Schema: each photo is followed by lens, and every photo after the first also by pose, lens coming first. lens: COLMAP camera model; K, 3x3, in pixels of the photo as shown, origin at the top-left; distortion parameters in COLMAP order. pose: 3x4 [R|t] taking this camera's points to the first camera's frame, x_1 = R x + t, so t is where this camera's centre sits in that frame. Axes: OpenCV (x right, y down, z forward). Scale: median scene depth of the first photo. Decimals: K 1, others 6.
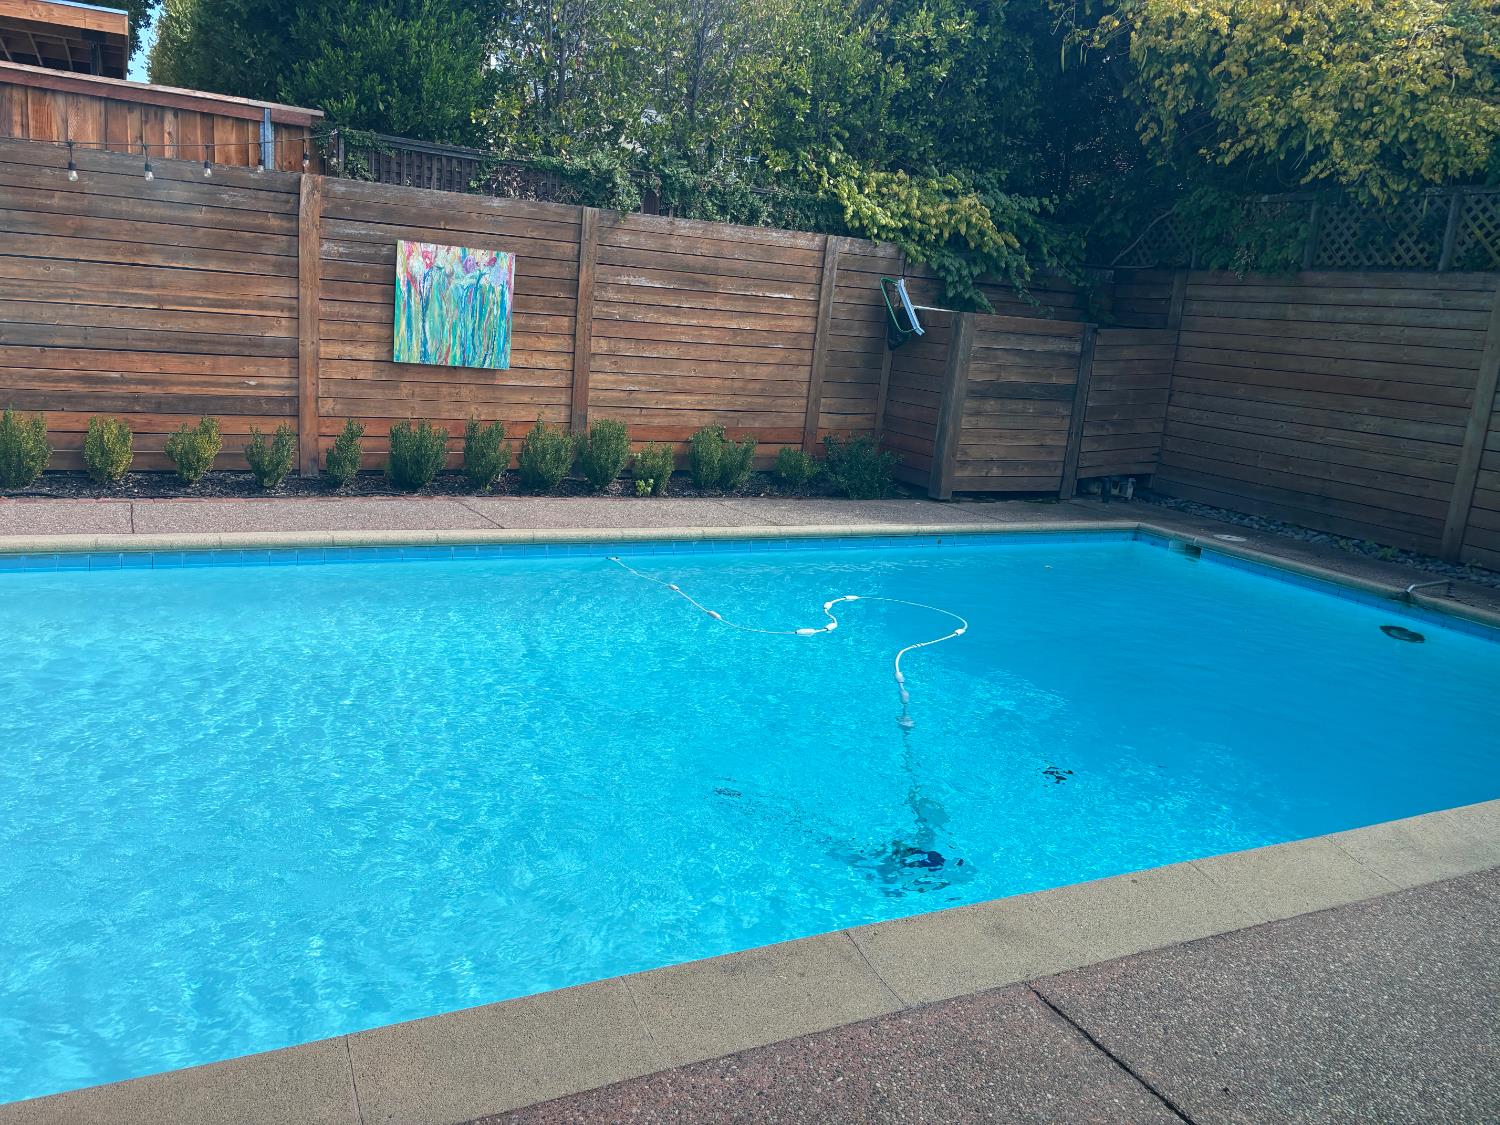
lens RADIAL K [[1140.7, 0, 755.8], [0, 1140.7, 561.8], [0, 0, 1]] dist [0.056649, -0.057081]
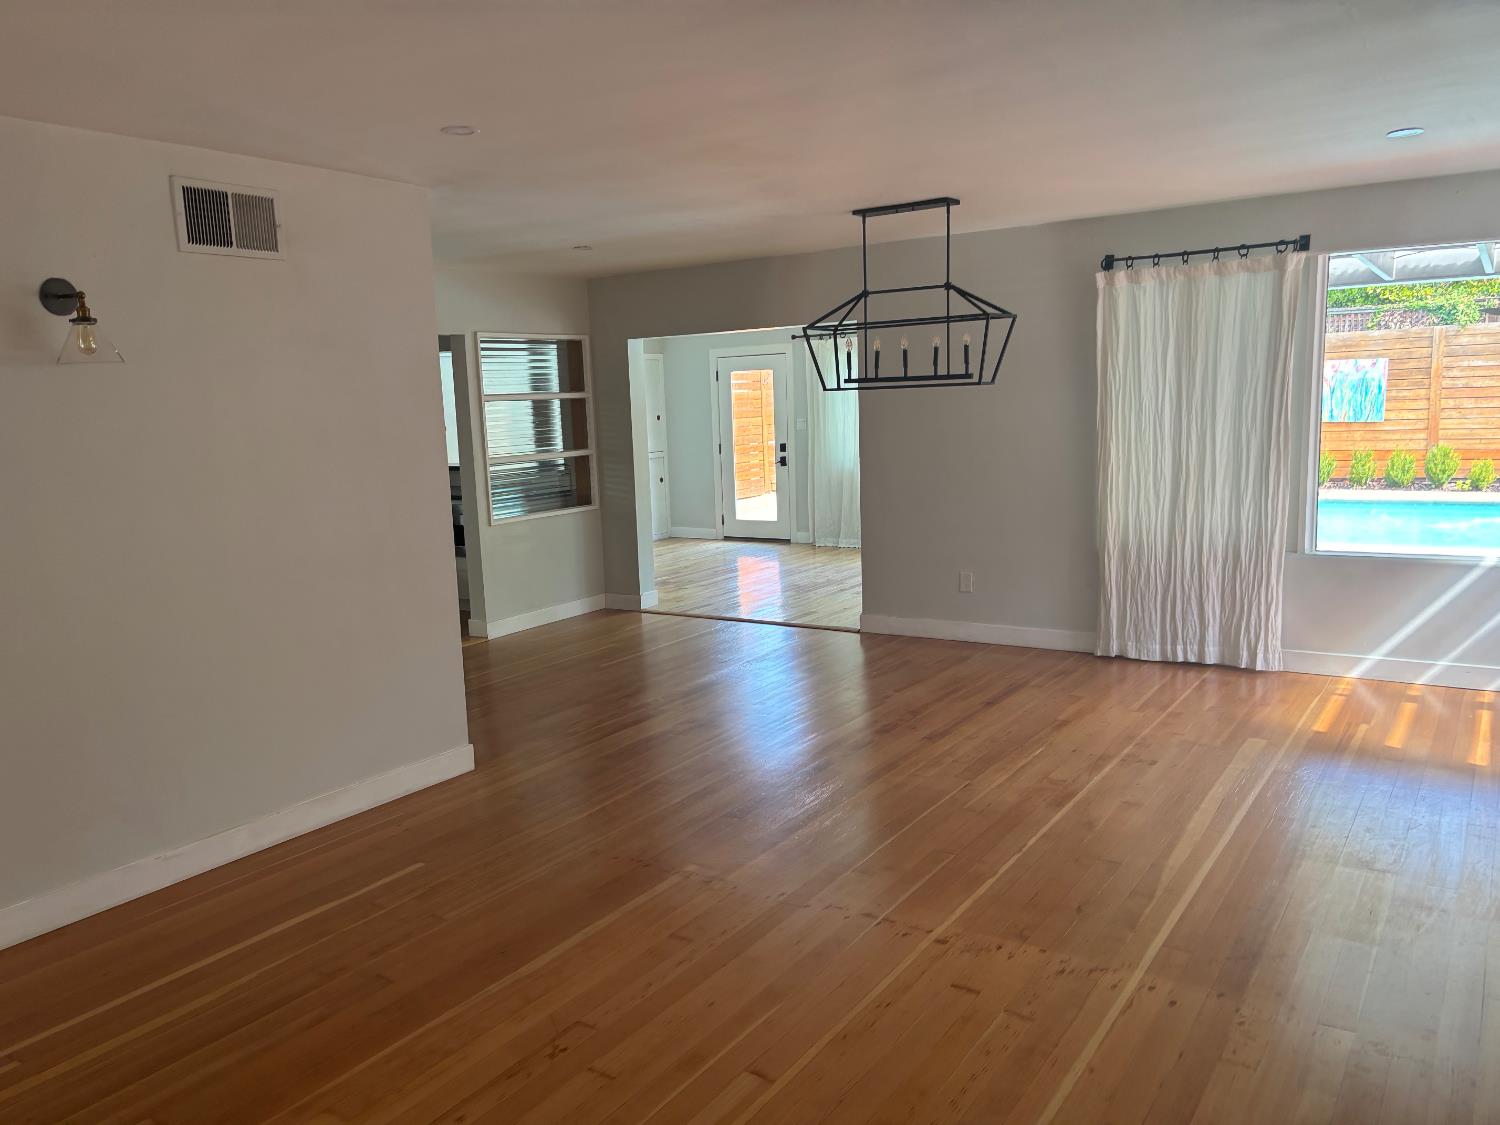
lens RADIAL K [[1140.7, 0, 705.1], [0, 1140.7, 552.0], [0, 0, 1]] dist [0.056649, -0.057081]
pose [[0.471542, 0.020880, -0.881596, 0.884867], [-0.114592, 0.992694, -0.037780, 0.226959], [0.874367, 0.118839, 0.470489, -0.763797]]
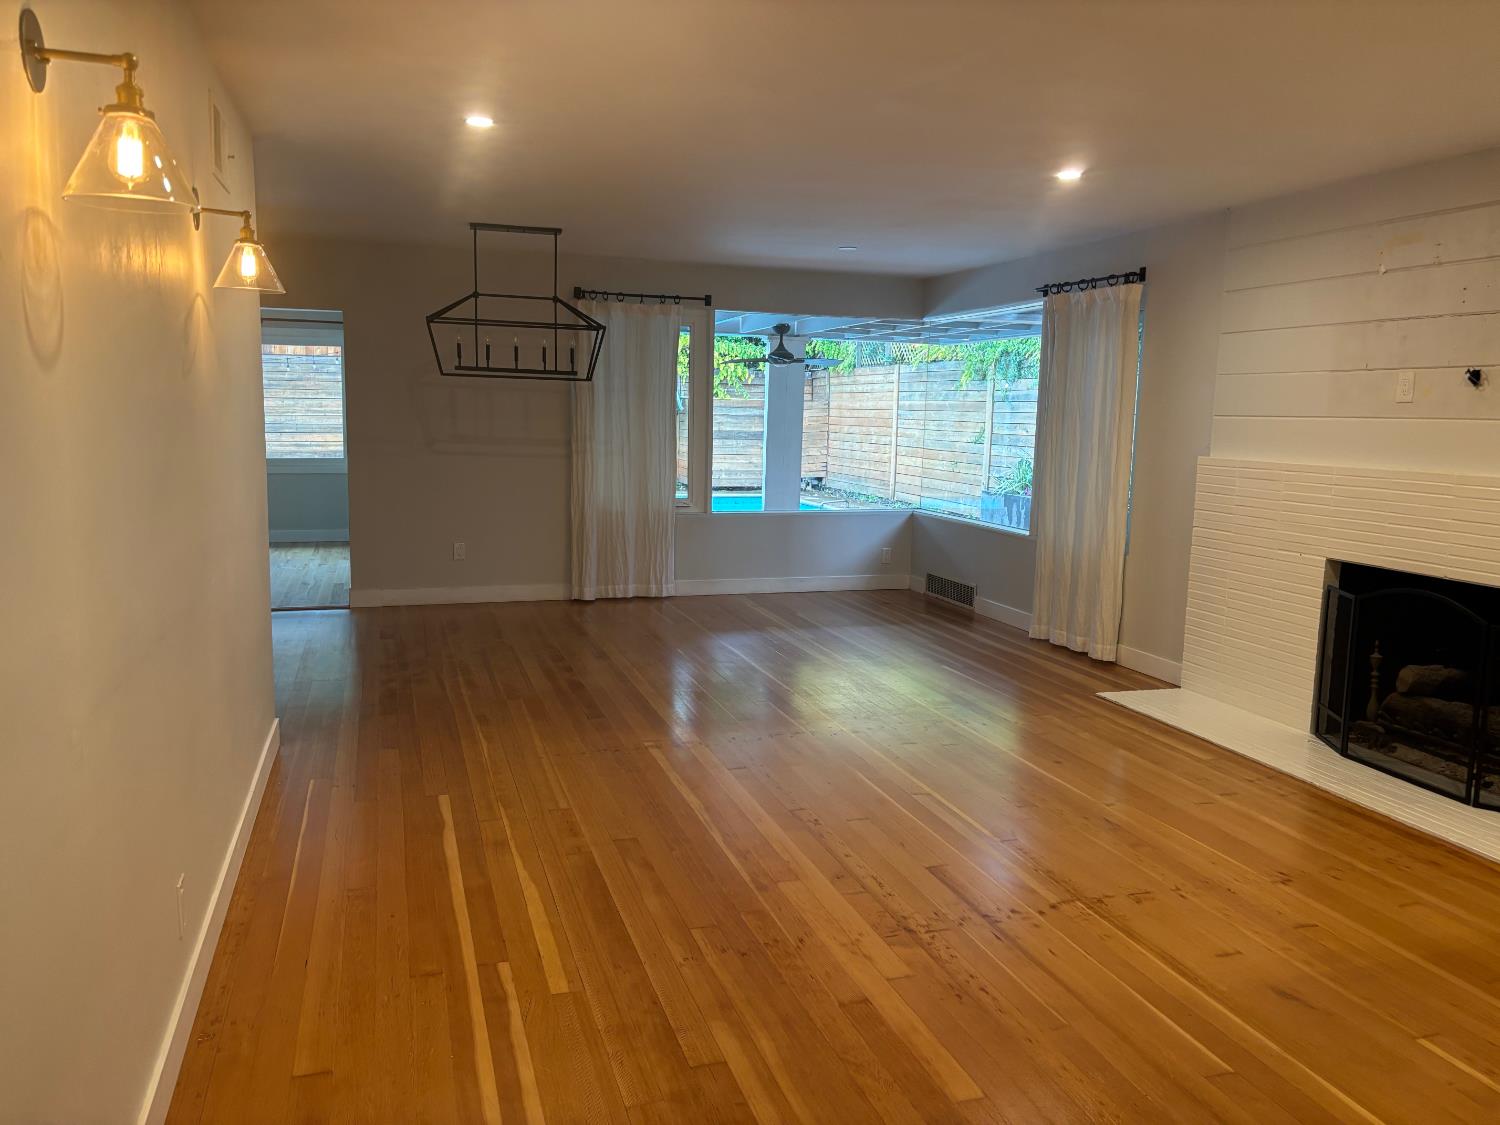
lens RADIAL K [[1140.7, 0, 722.5], [0, 1140.7, 552.7], [0, 0, 1]] dist [0.056649, -0.057081]
pose [[0.984893, -0.033115, -0.169970, 0.648655], [0.016764, 0.995168, -0.096746, 0.288845], [0.172352, 0.092435, 0.980689, -1.077886]]
